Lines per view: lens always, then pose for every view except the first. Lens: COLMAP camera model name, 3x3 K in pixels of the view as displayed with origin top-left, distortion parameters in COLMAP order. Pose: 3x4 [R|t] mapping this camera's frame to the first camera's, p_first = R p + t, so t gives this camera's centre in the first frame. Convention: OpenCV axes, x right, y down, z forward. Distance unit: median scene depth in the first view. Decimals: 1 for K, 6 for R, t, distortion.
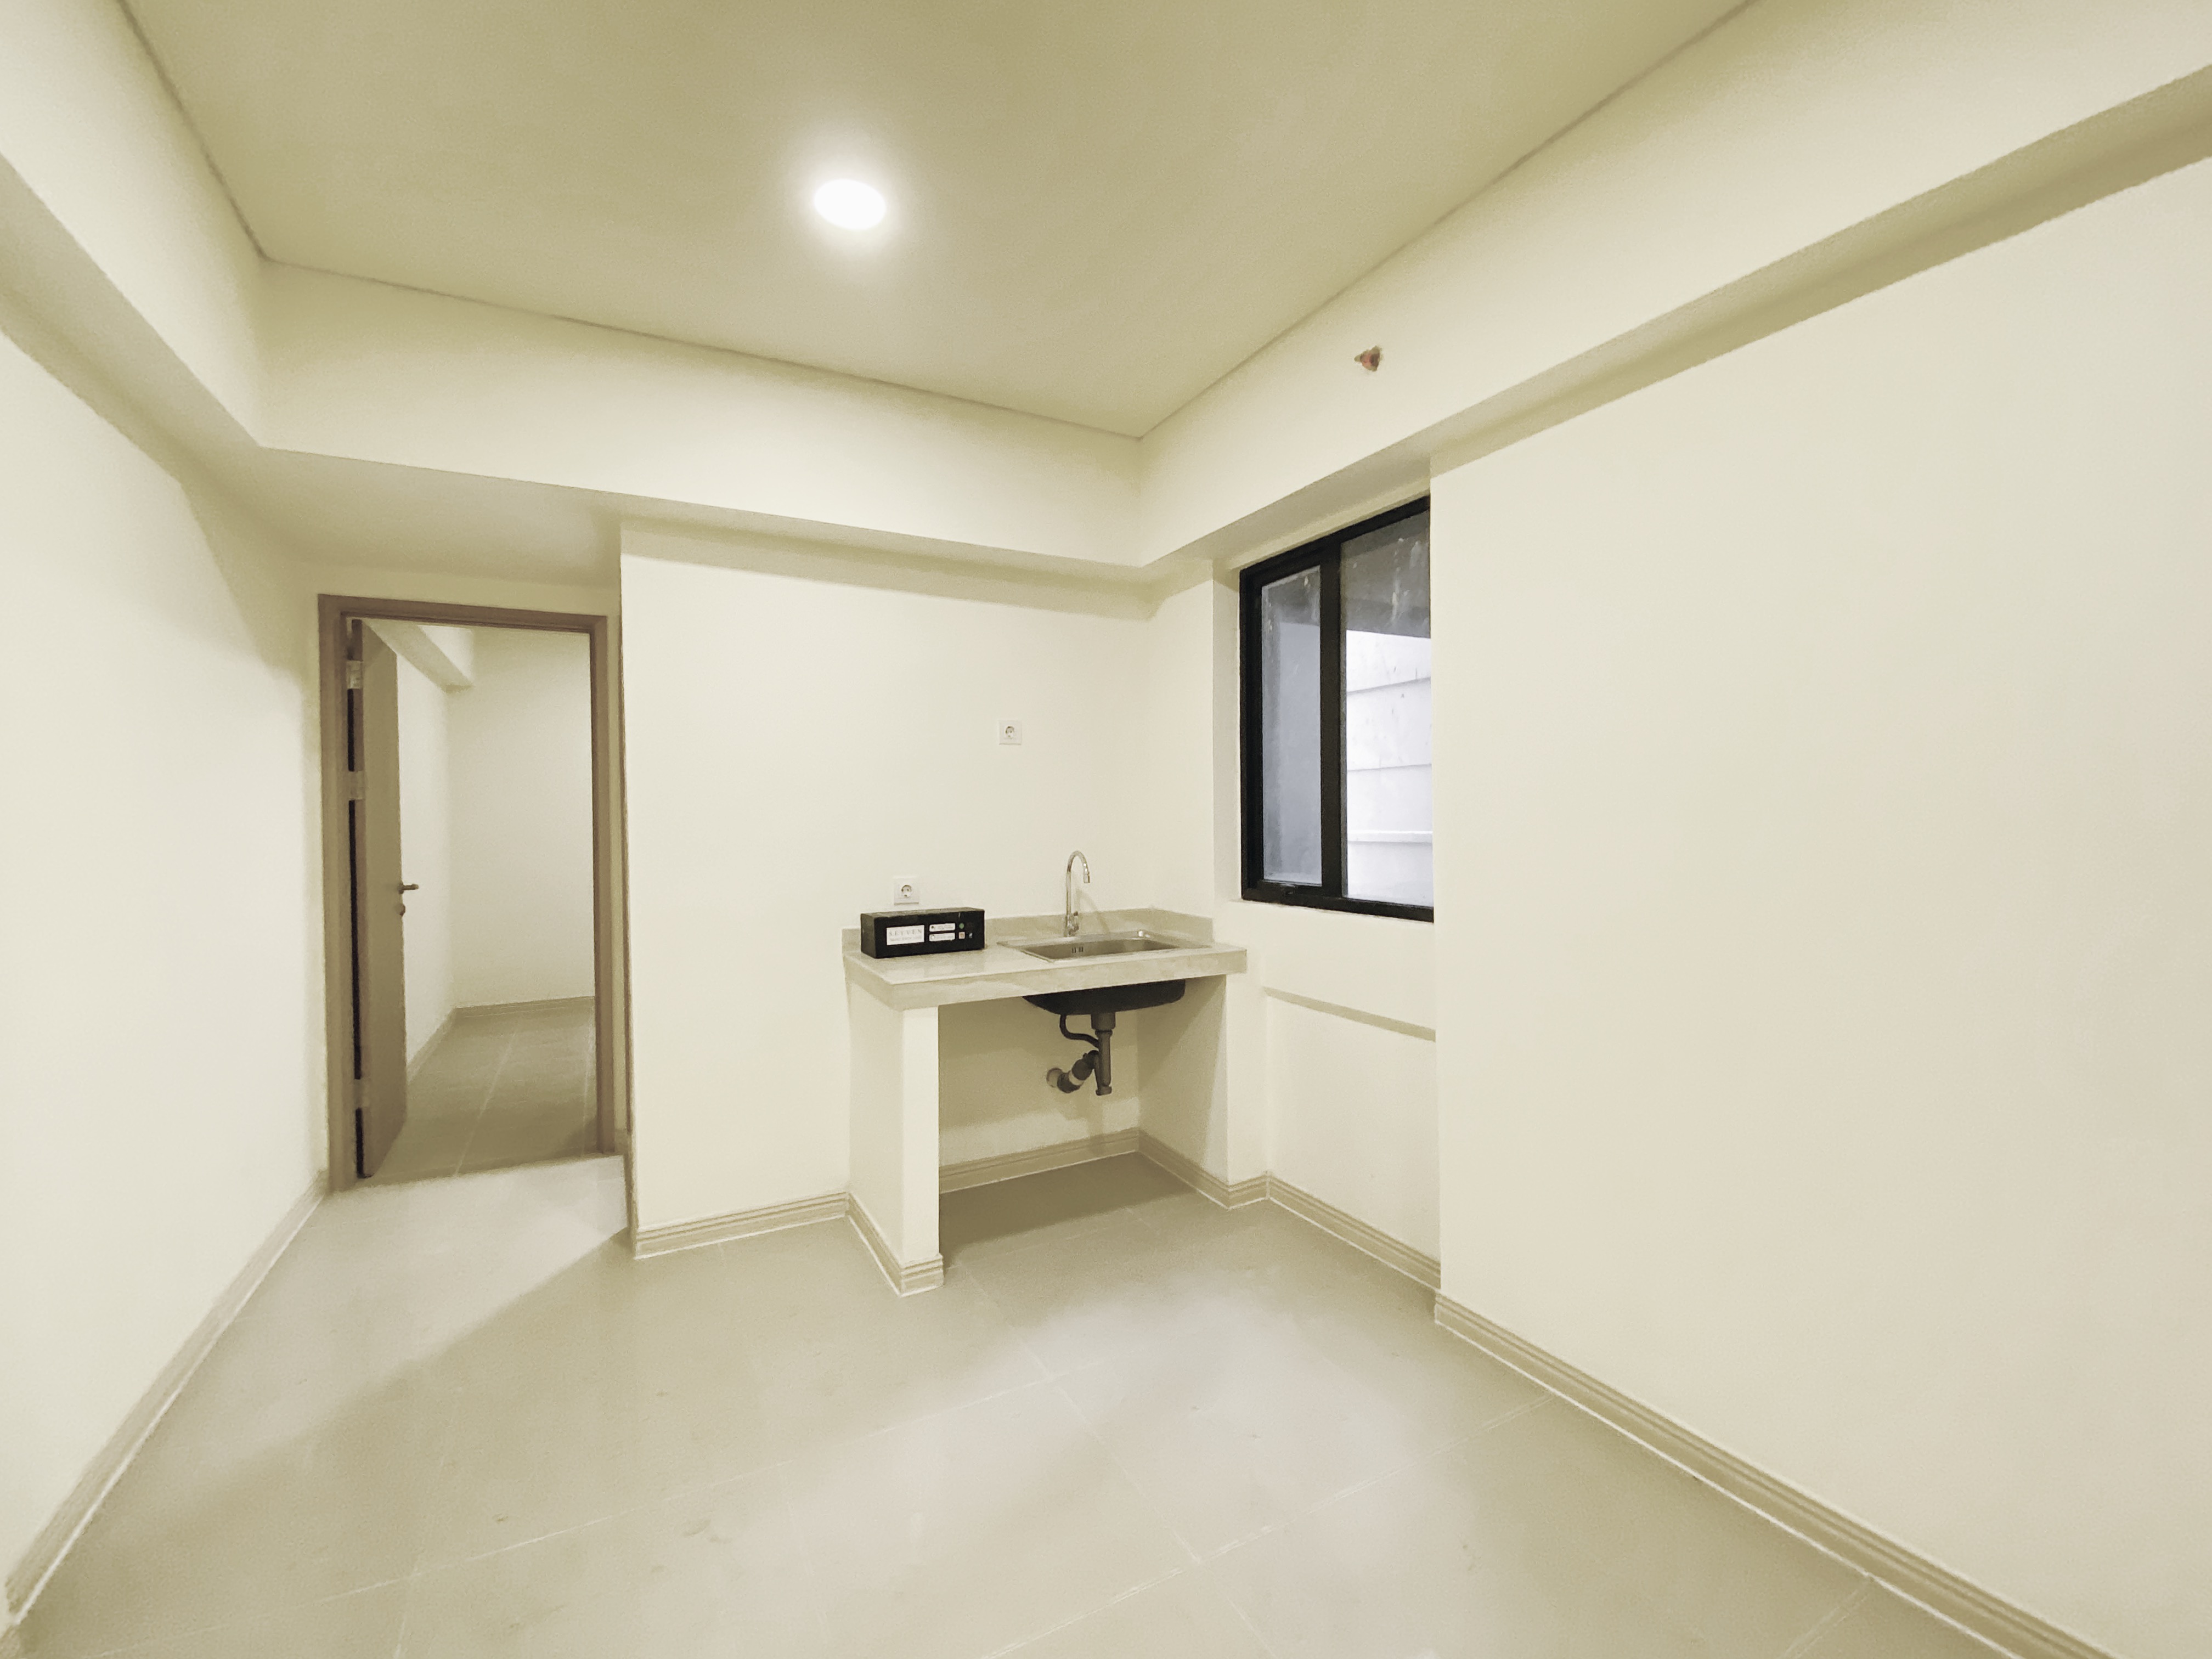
lens RADIAL K [[890.7, 0, 1099.6], [0, 890.7, 825.1], [0, 0, 1]] dist [0.030143, -0.021321]
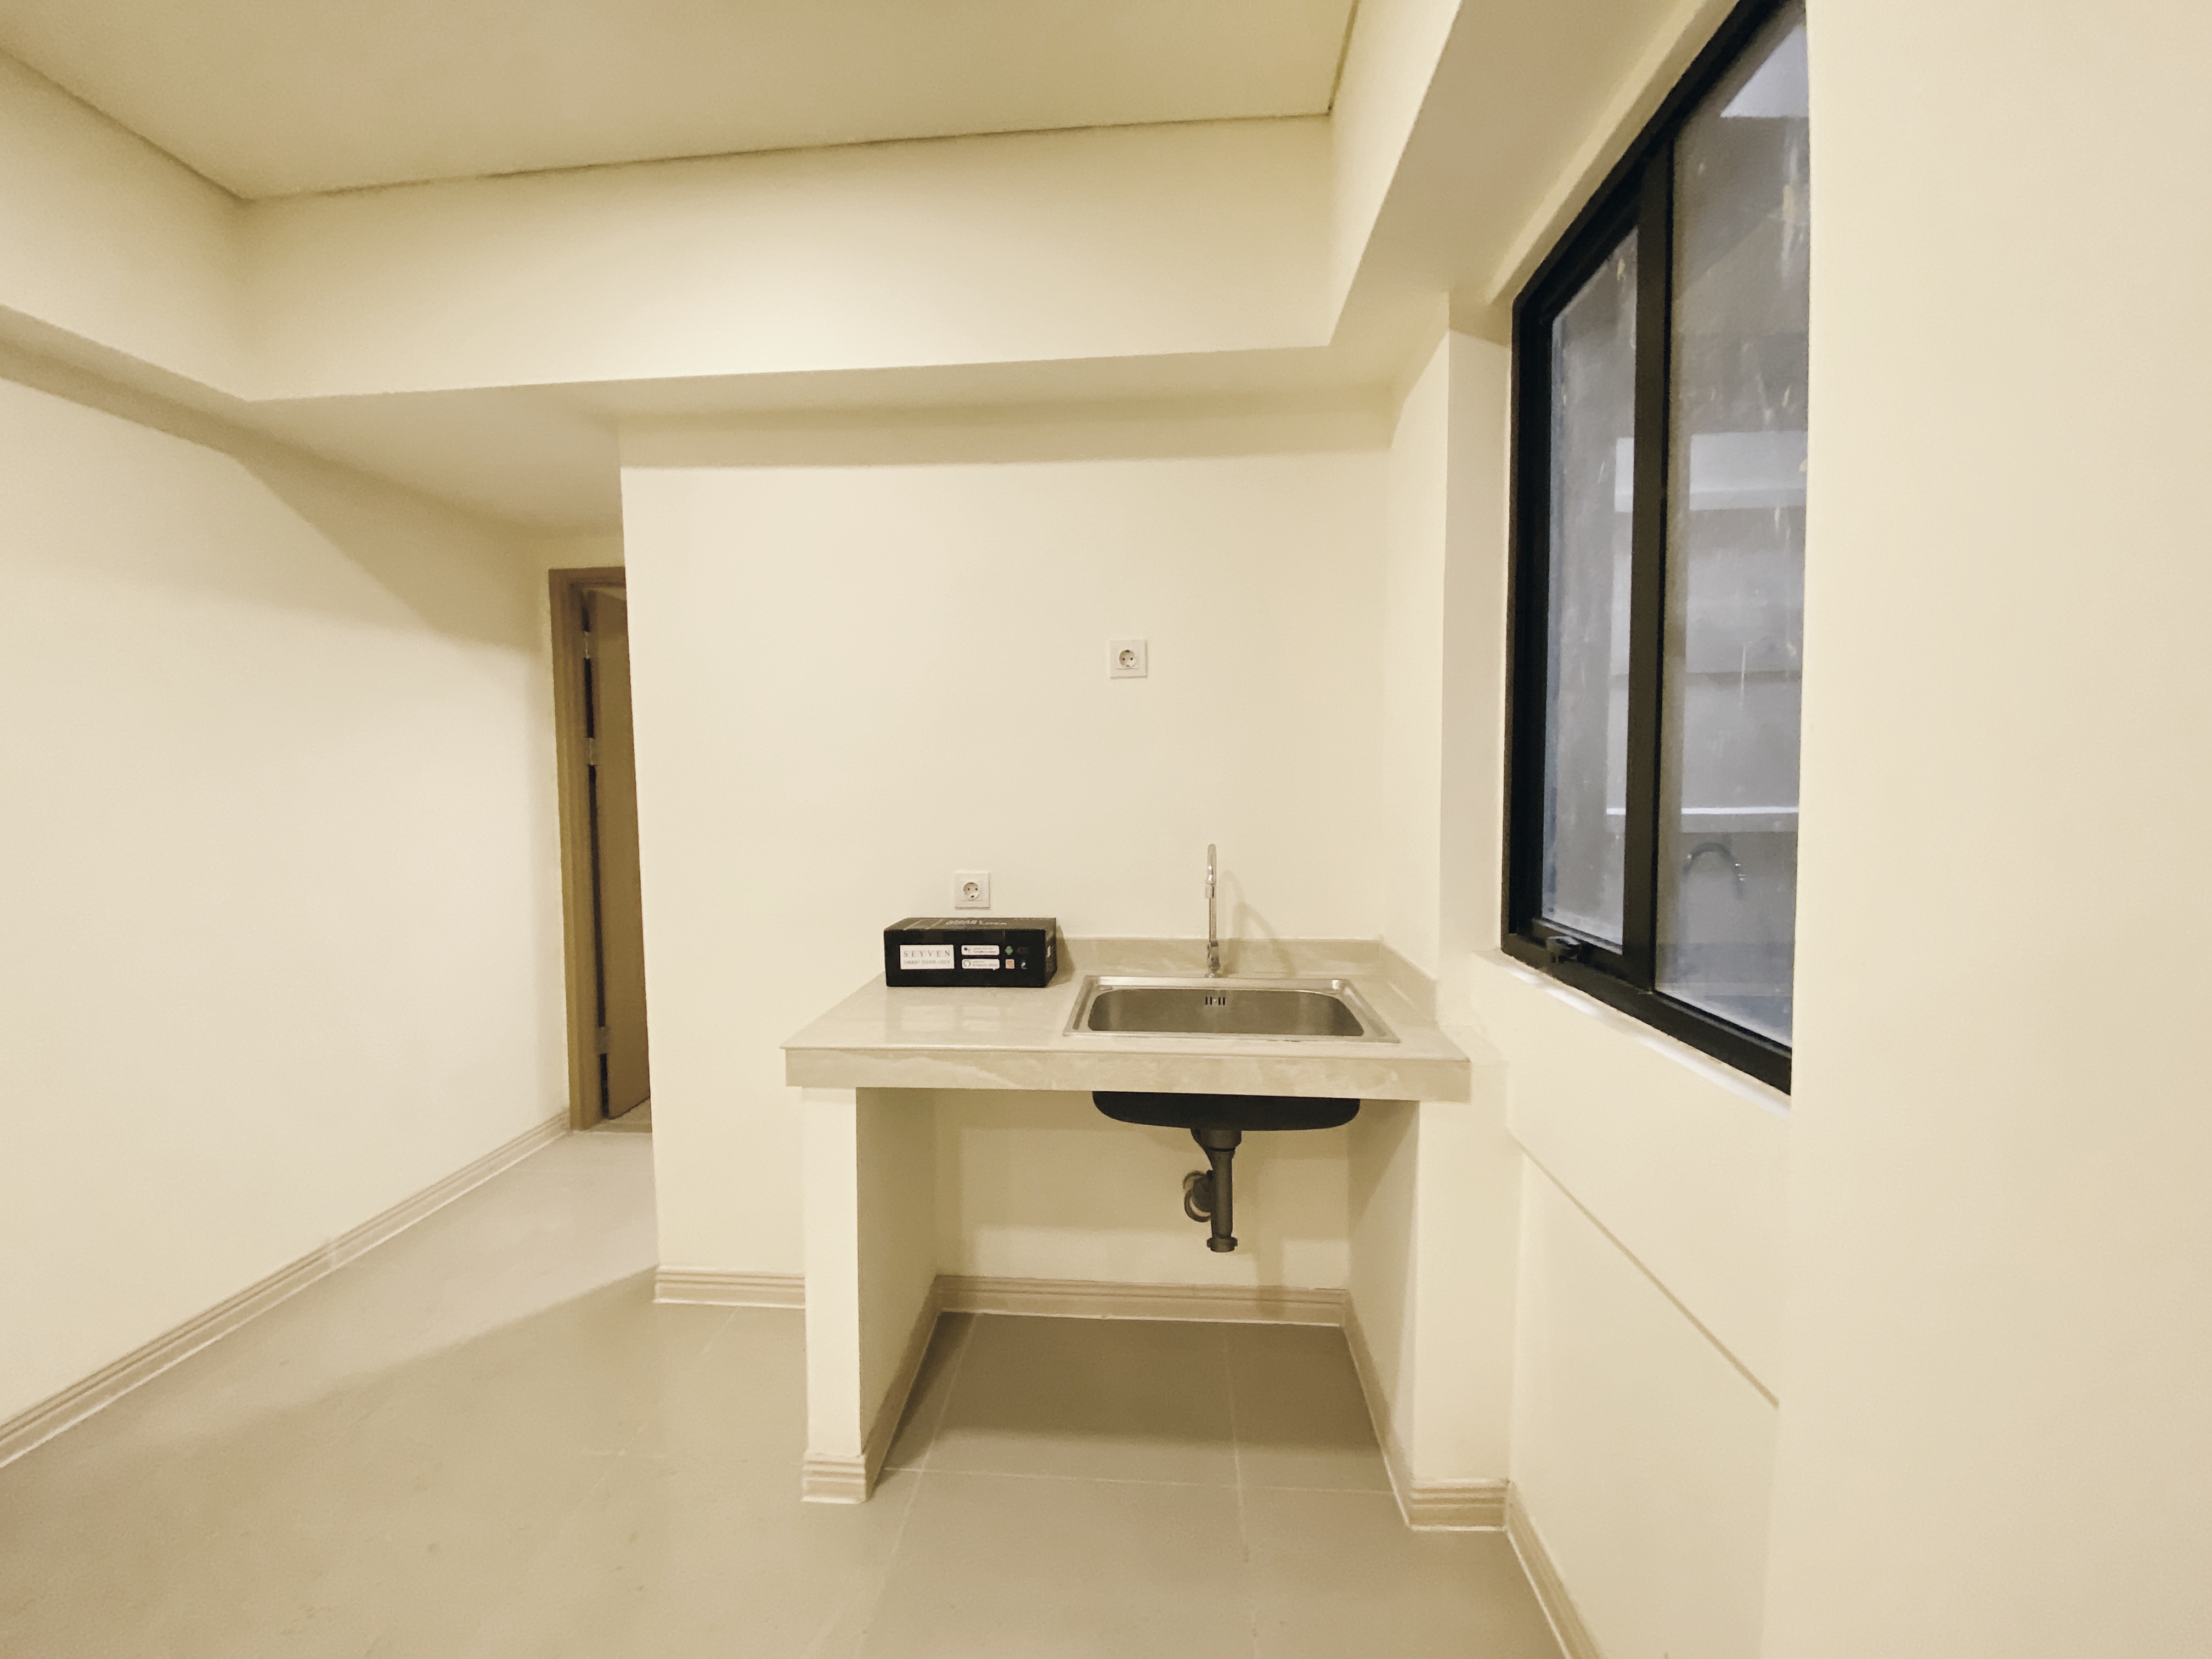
lens RADIAL K [[890.7, 0, 1099.6], [0, 890.7, 825.1], [0, 0, 1]] dist [0.030143, -0.021321]
pose [[0.841251, 0.031912, -0.539703, 0.253930], [-0.002016, 0.998435, 0.055894, -0.018650], [0.540642, -0.045933, 0.839998, 0.454330]]
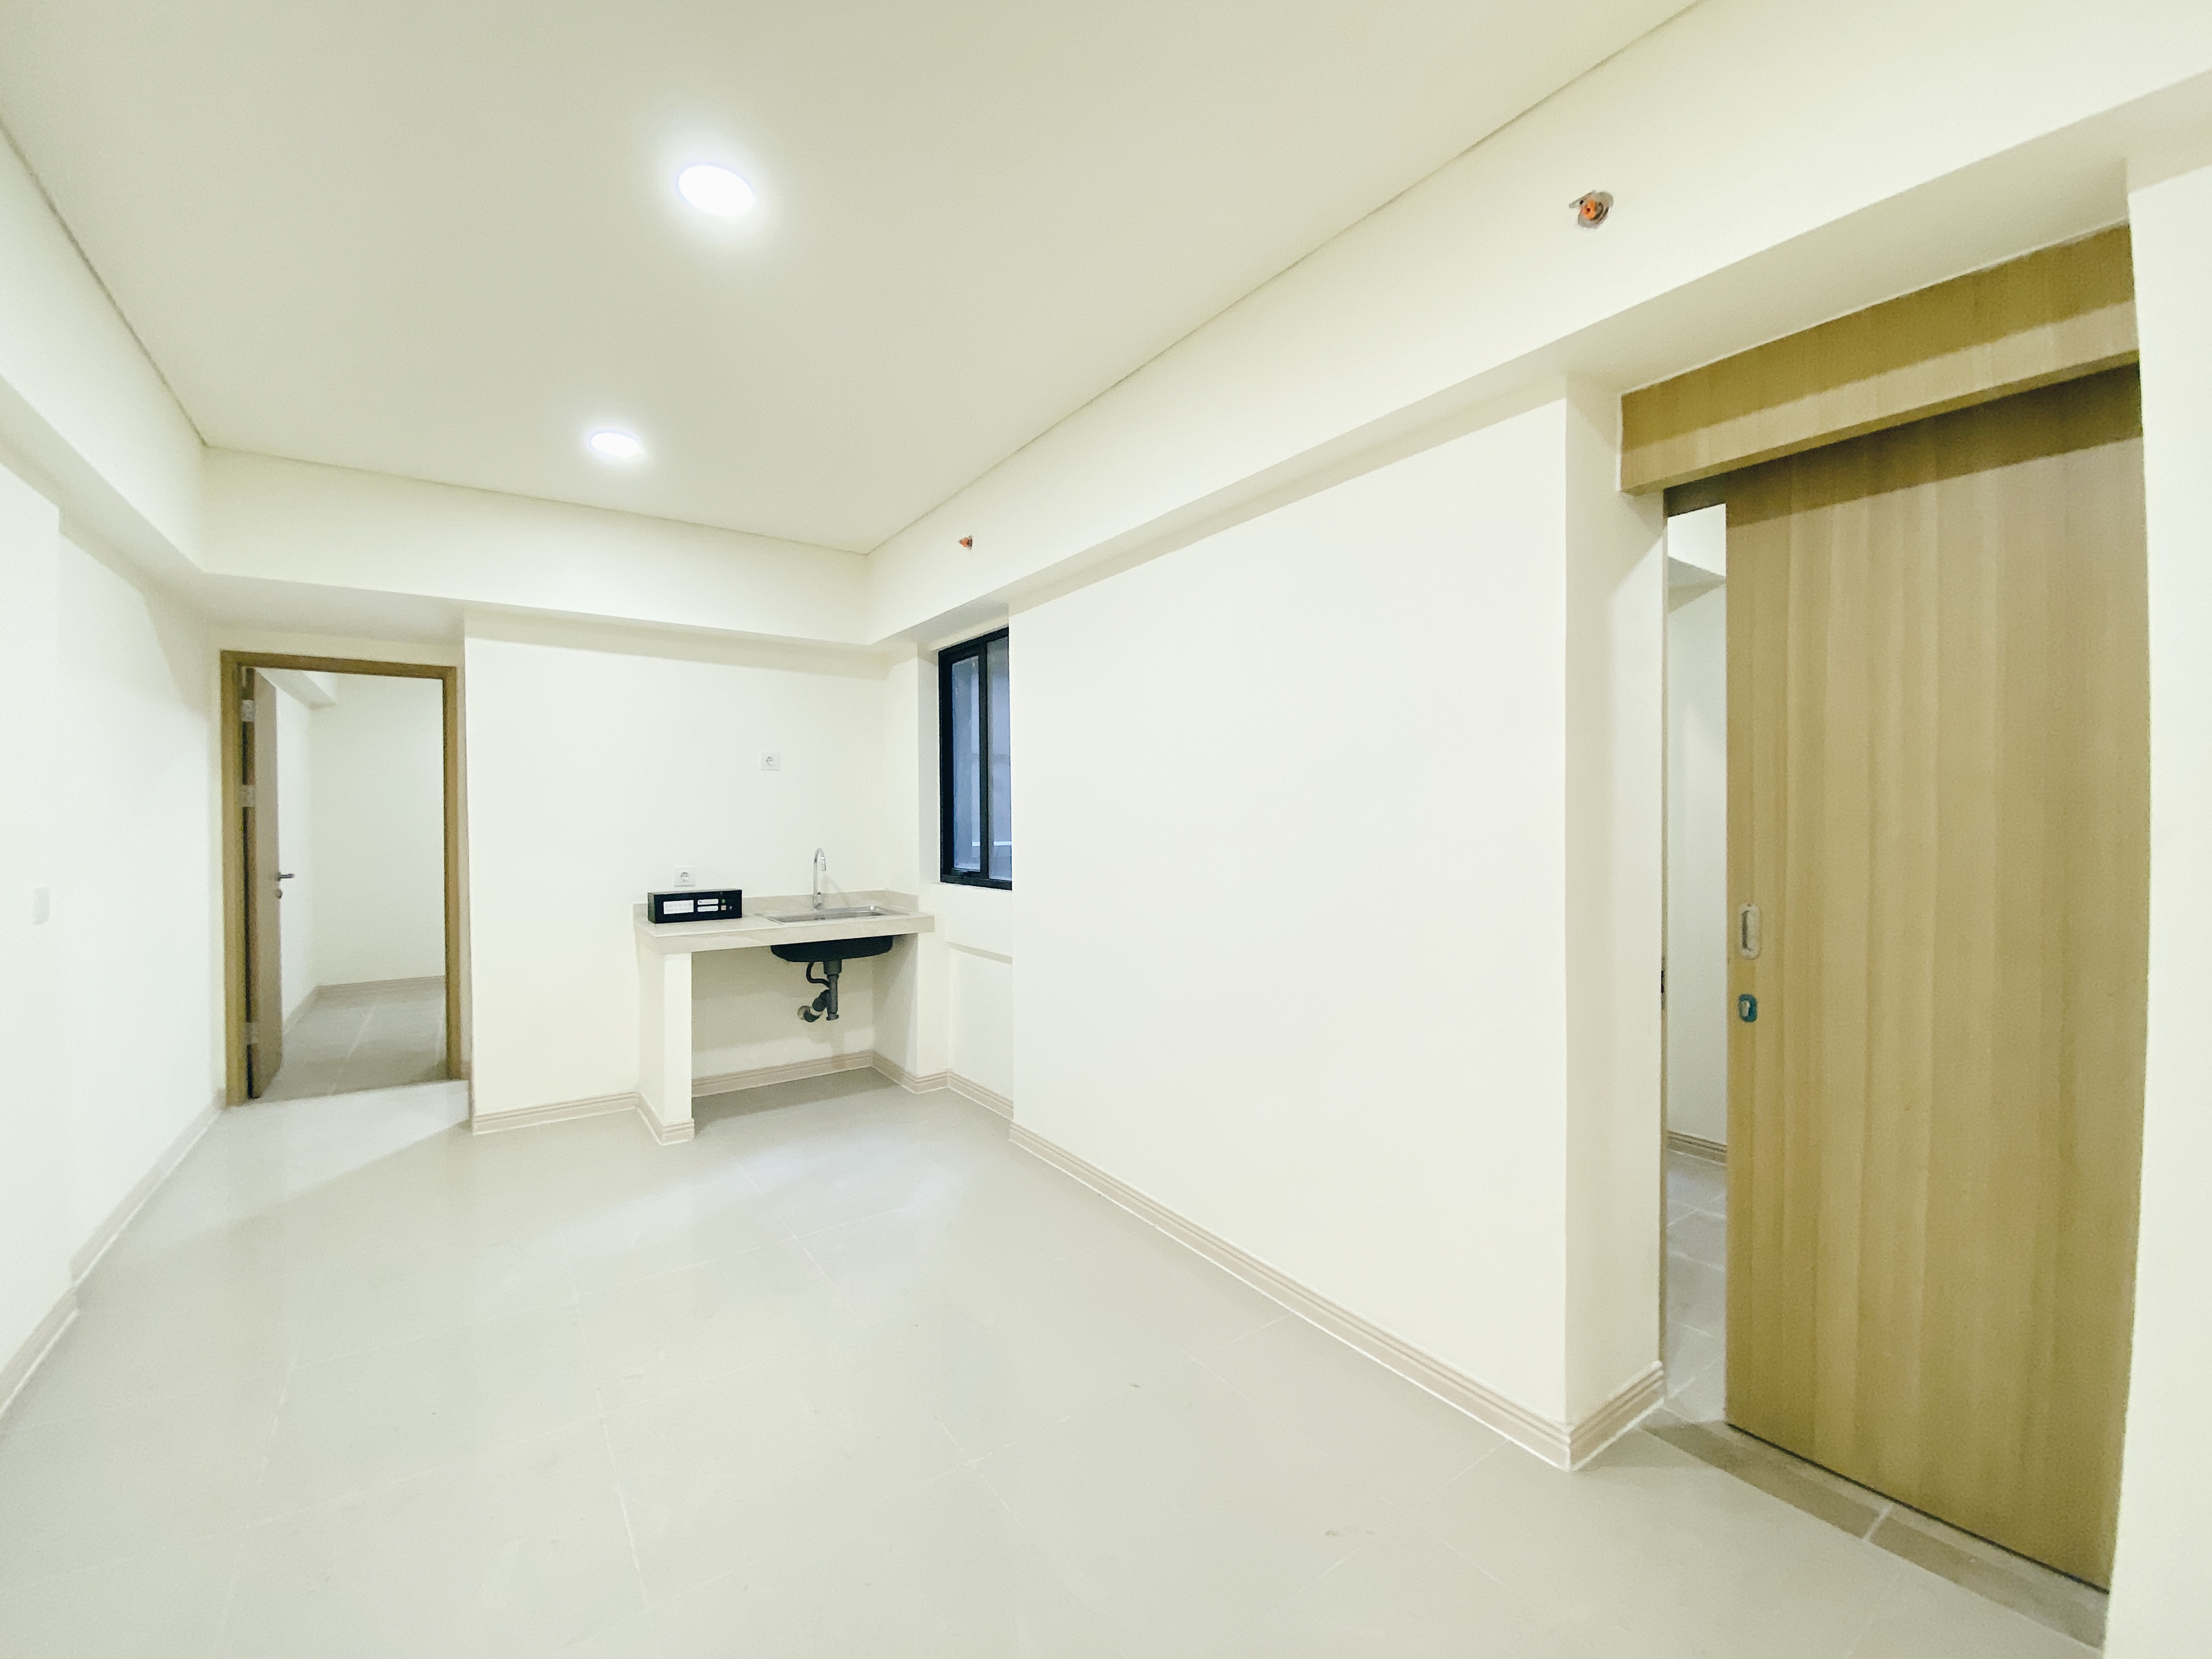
lens RADIAL K [[879.1, 0, 1112.5], [0, 879.1, 819.4], [0, 0, 1]] dist [0.000483, -0.008706]
pose [[0.991176, 0.005257, 0.132445, 0.258637], [-0.004735, 0.999980, -0.004257, -0.011909], [-0.132464, 0.003592, 0.991181, -0.437779]]
